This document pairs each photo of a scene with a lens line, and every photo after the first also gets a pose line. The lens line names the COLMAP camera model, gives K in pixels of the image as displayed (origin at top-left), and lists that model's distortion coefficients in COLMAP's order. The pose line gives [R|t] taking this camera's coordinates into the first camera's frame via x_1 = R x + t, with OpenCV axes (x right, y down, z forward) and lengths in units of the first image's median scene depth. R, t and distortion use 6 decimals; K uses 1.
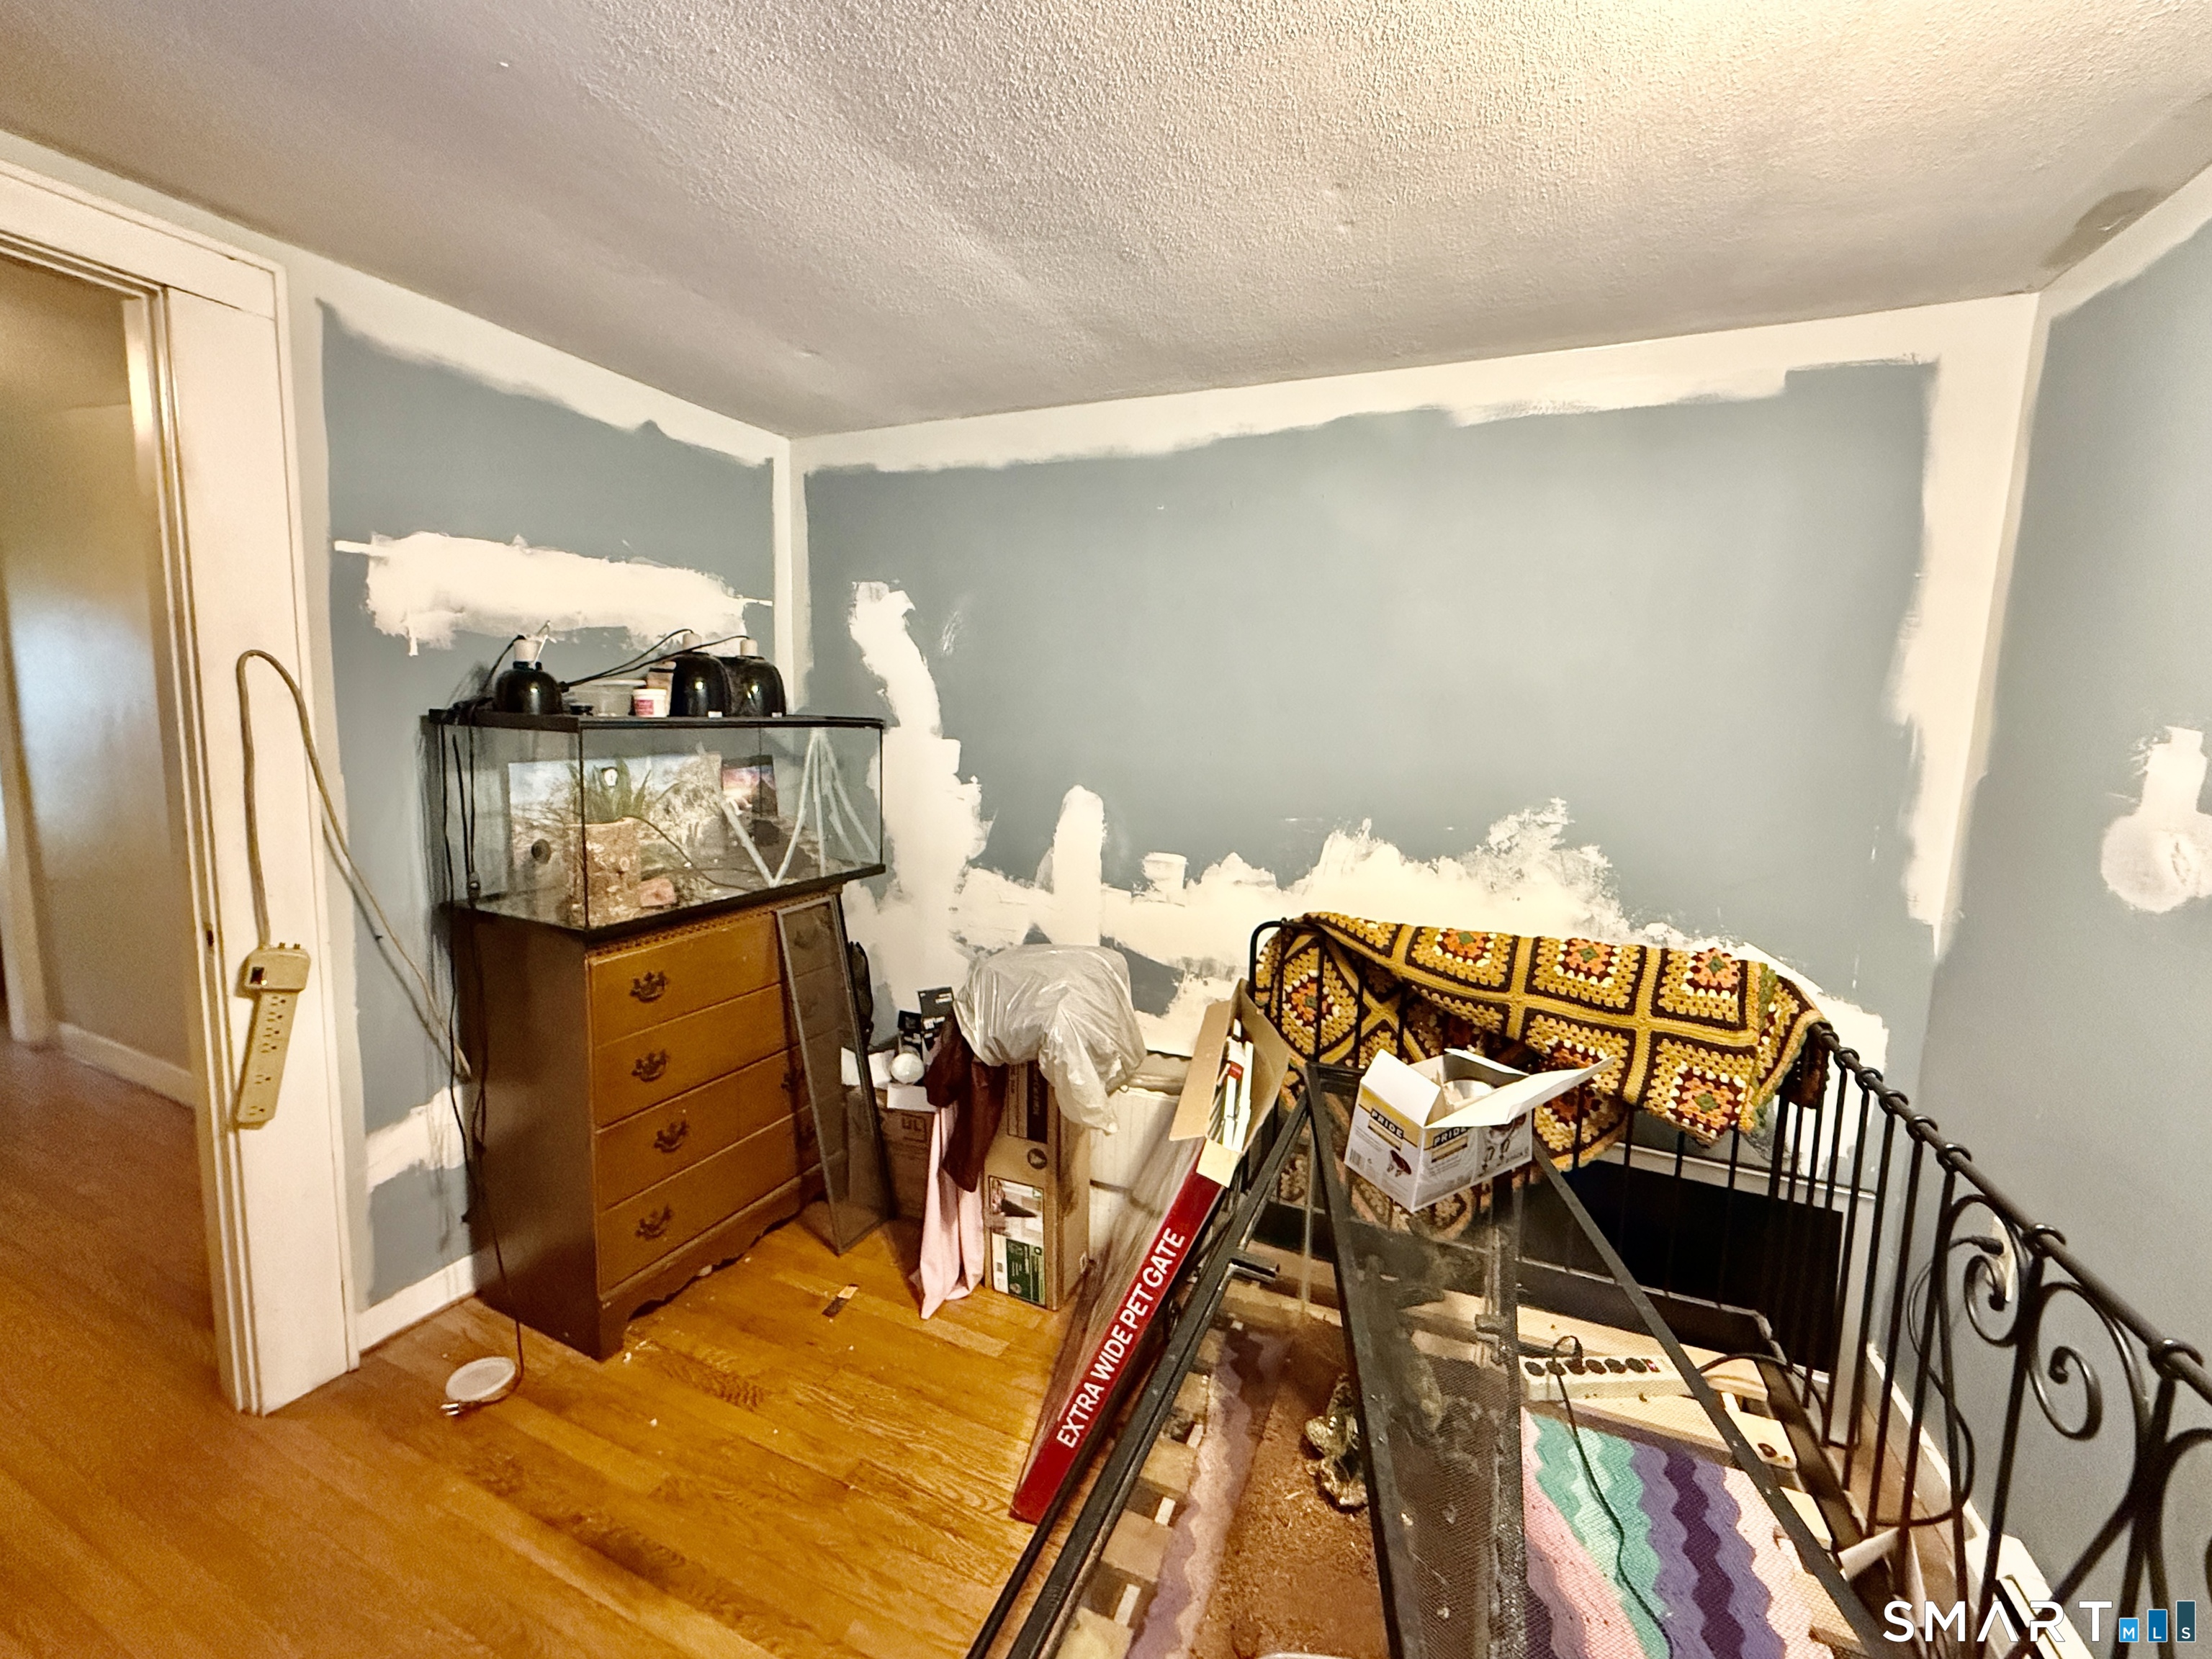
lens RADIAL K [[899.7, 0, 1101.2], [0, 899.7, 828.2], [0, 0, 1]] dist [-0.001409, -0.000029]
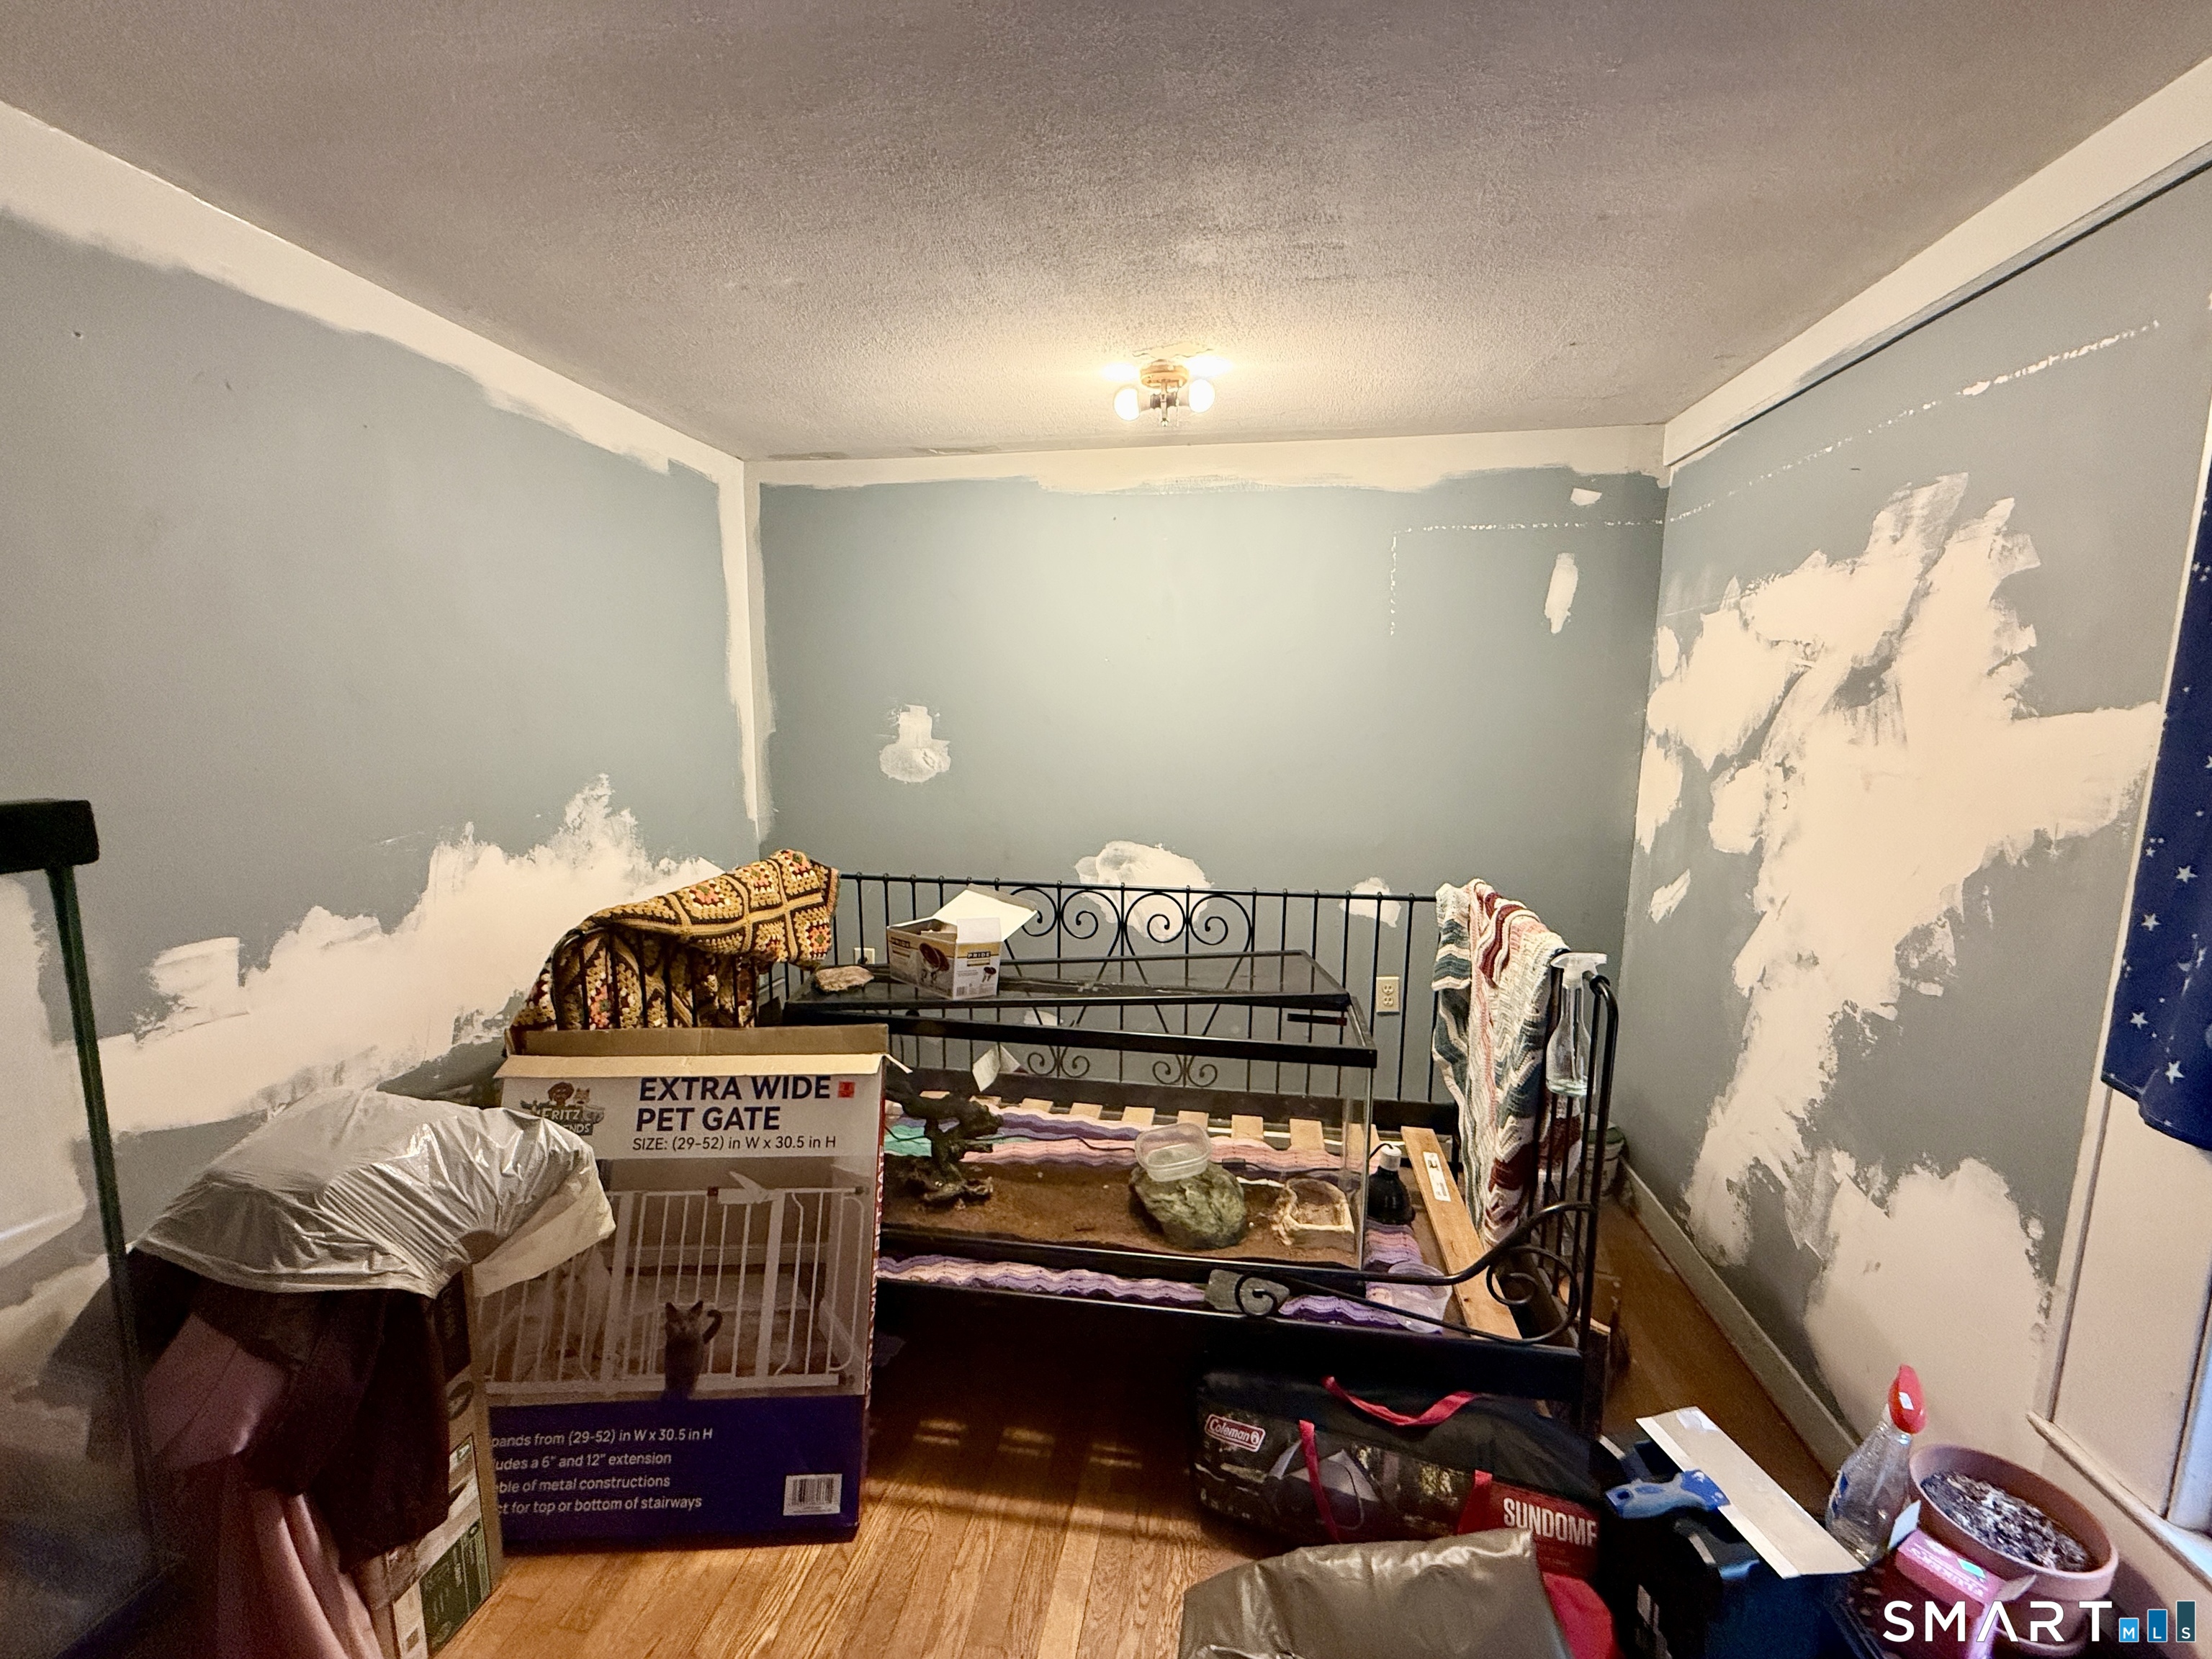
lens RADIAL K [[899.7, 0, 1106.0], [0, 899.7, 825.8], [0, 0, 1]] dist [-0.001409, -0.000029]
pose [[-0.246055, -0.154829, 0.956810, -0.804447], [0.108138, 0.976611, 0.185842, -0.118037], [-0.963205, 0.149195, -0.223557, 0.679239]]
